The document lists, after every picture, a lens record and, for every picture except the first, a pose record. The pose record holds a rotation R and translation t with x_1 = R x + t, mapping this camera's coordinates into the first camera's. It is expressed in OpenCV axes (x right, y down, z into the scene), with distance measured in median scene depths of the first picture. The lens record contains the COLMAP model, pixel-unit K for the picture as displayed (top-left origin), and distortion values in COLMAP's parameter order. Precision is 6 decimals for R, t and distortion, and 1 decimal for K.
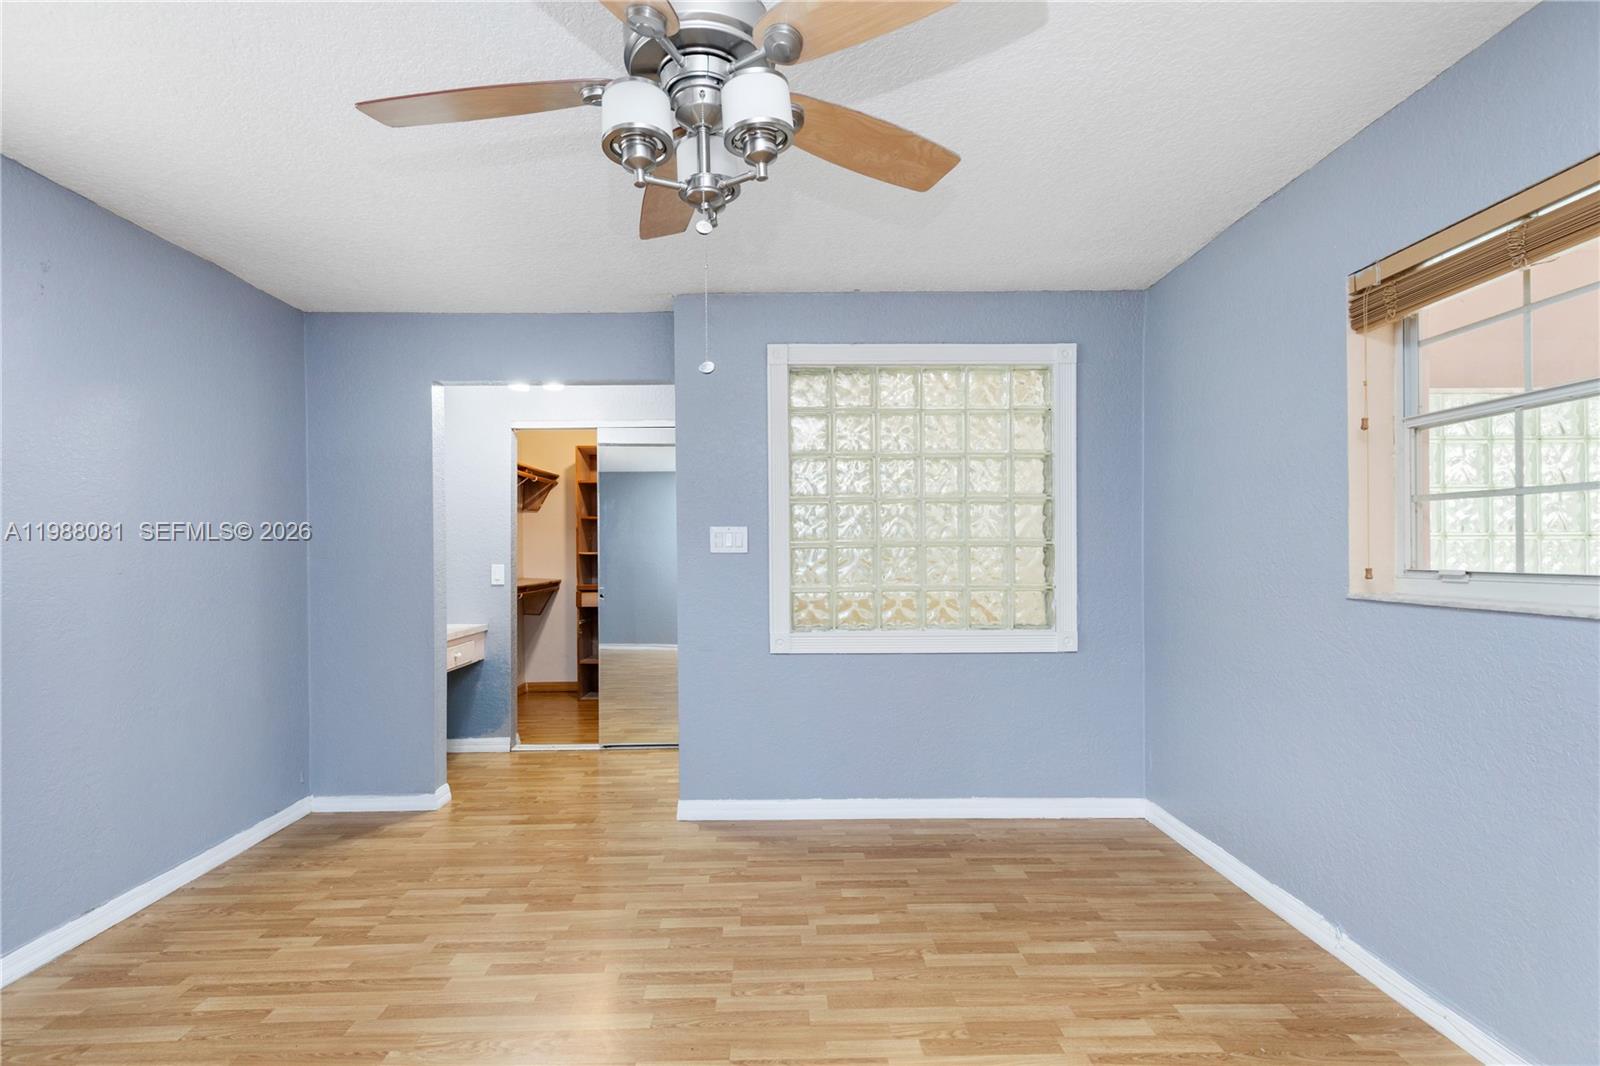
lens RADIAL K [[733.9, 0, 779.5], [0, 733.9, 545.6], [0, 0, 1]] dist [0.006074, -0.000752]
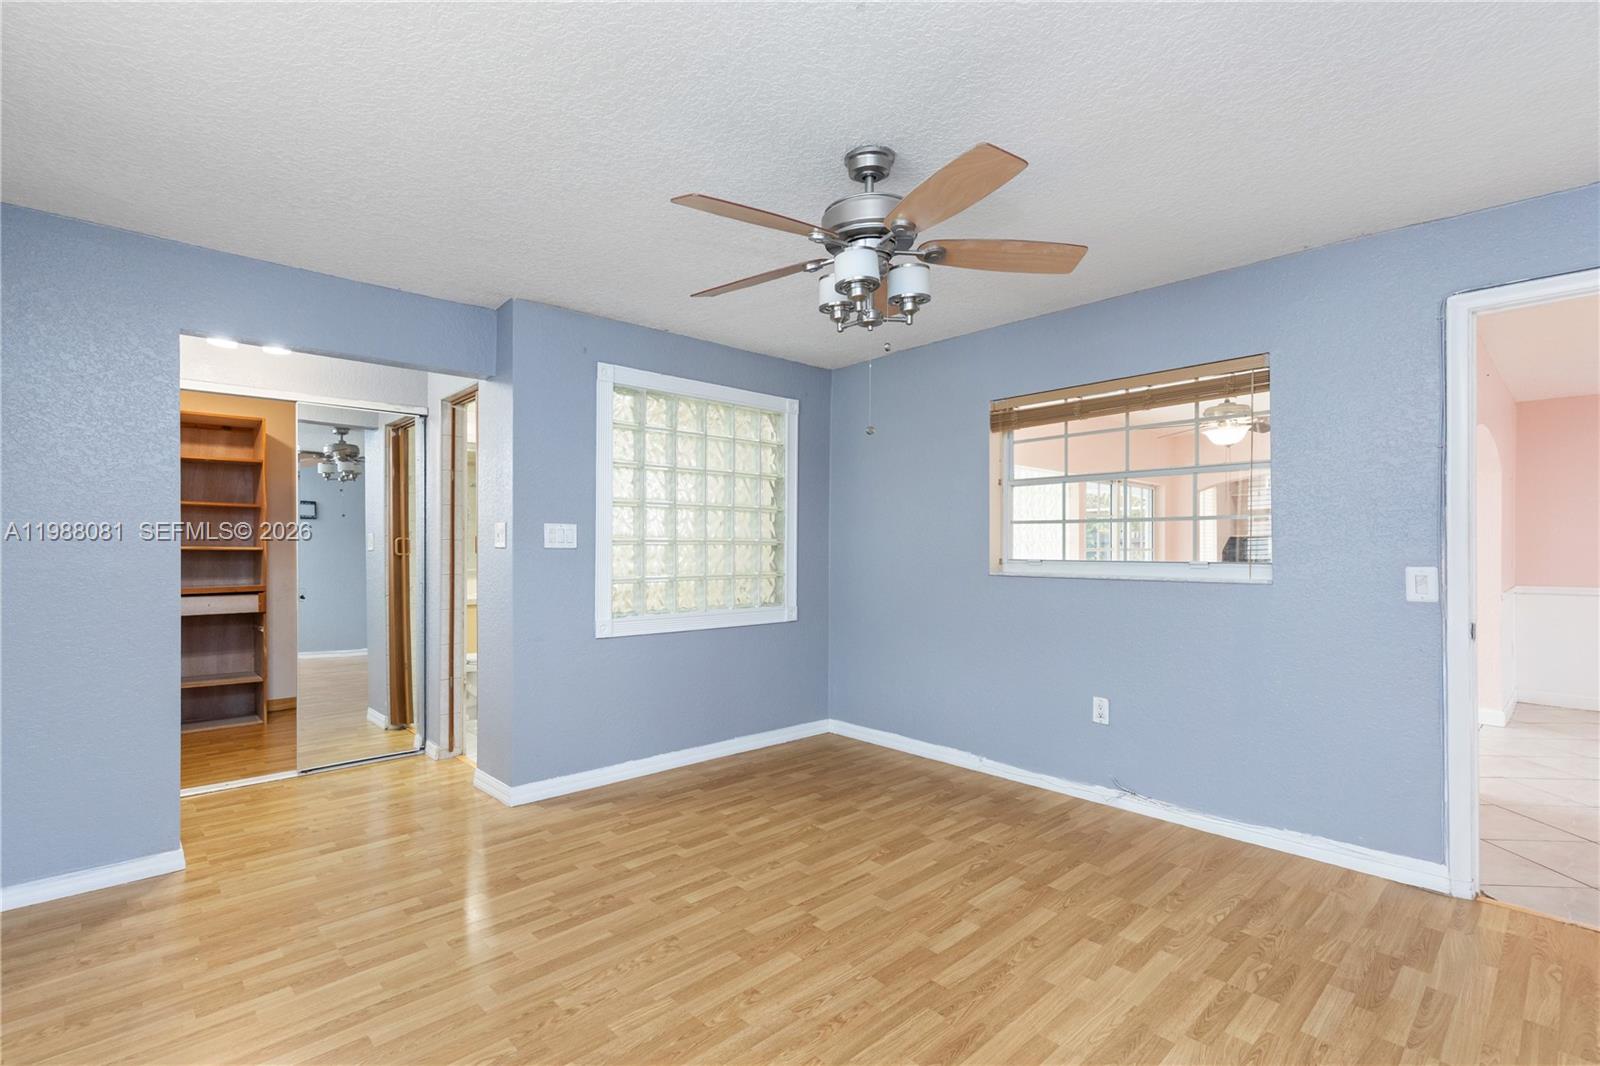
lens RADIAL K [[733.9, 0, 779.5], [0, 733.9, 545.6], [0, 0, 1]] dist [0.006074, -0.000752]
pose [[0.749599, 0.009782, 0.661821, -0.574368], [-0.012298, 0.999924, -0.000850, 0.003234], [-0.661779, -0.007502, 0.749662, -0.022573]]
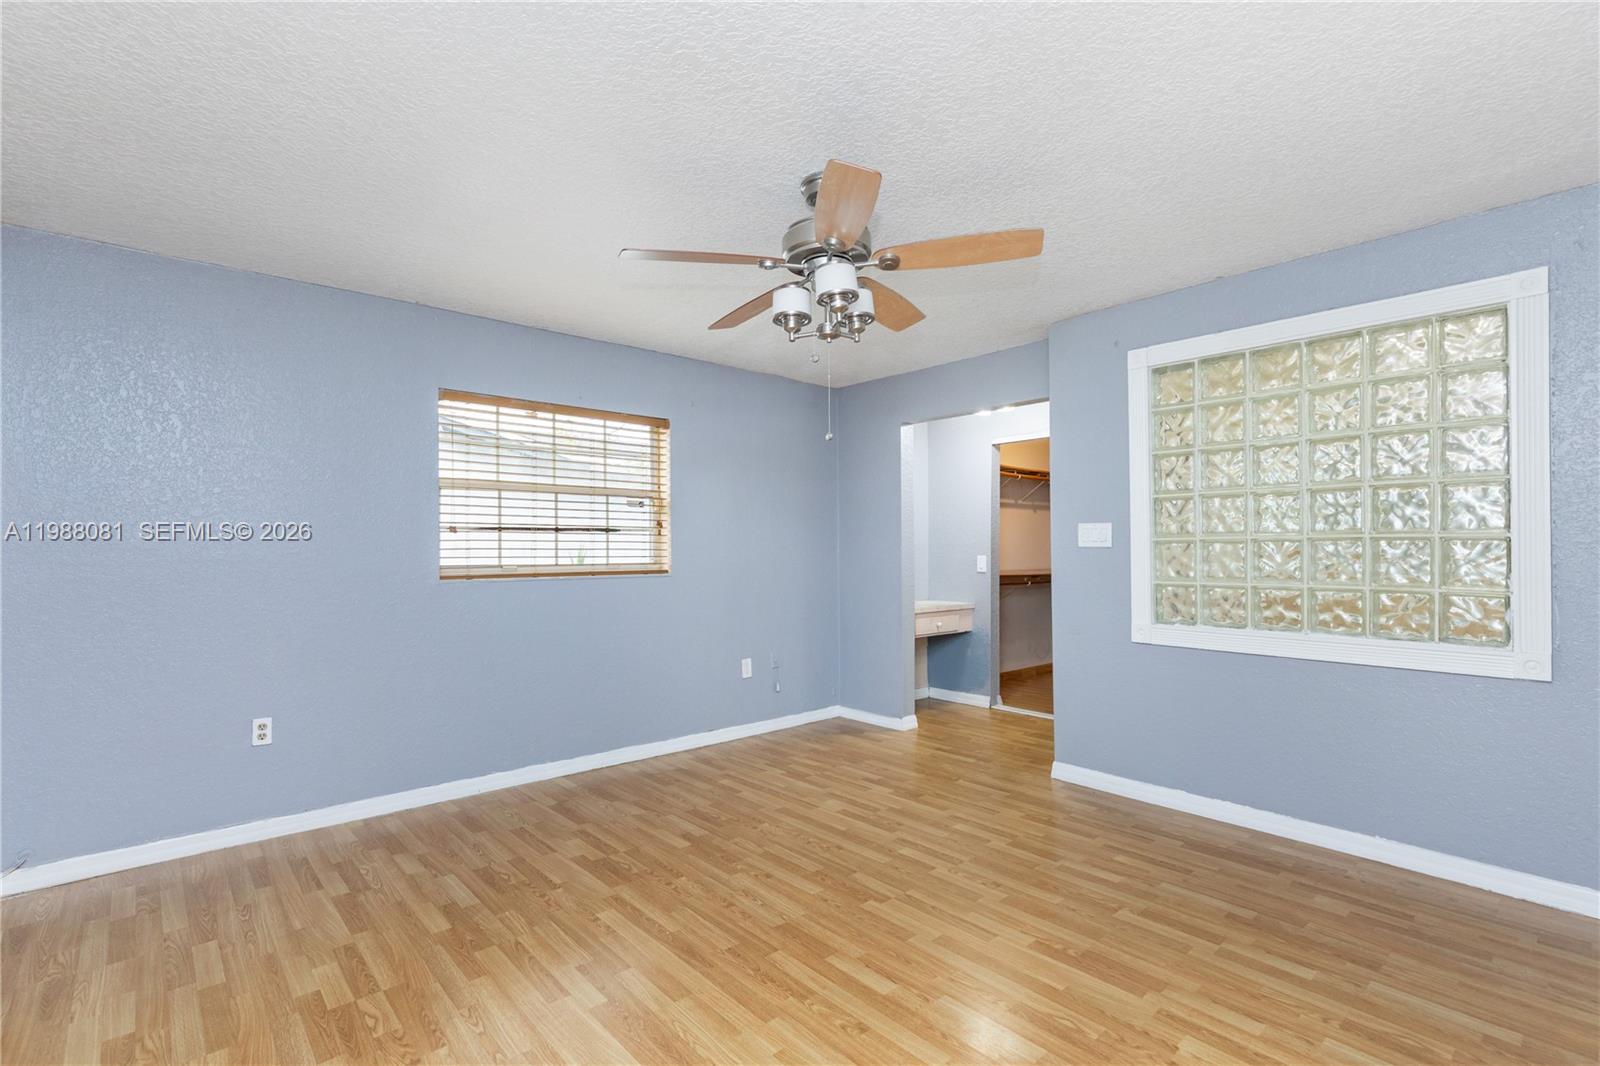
lens RADIAL K [[732.5, 0, 789.9], [0, 732.5, 540.9], [0, 0, 1]] dist [0.007312, -0.000953]
pose [[0.649796, -0.003279, -0.760102, 0.499670], [0.005809, 0.999983, 0.000653, -0.003241], [0.760087, -0.004840, 0.649804, -0.069416]]
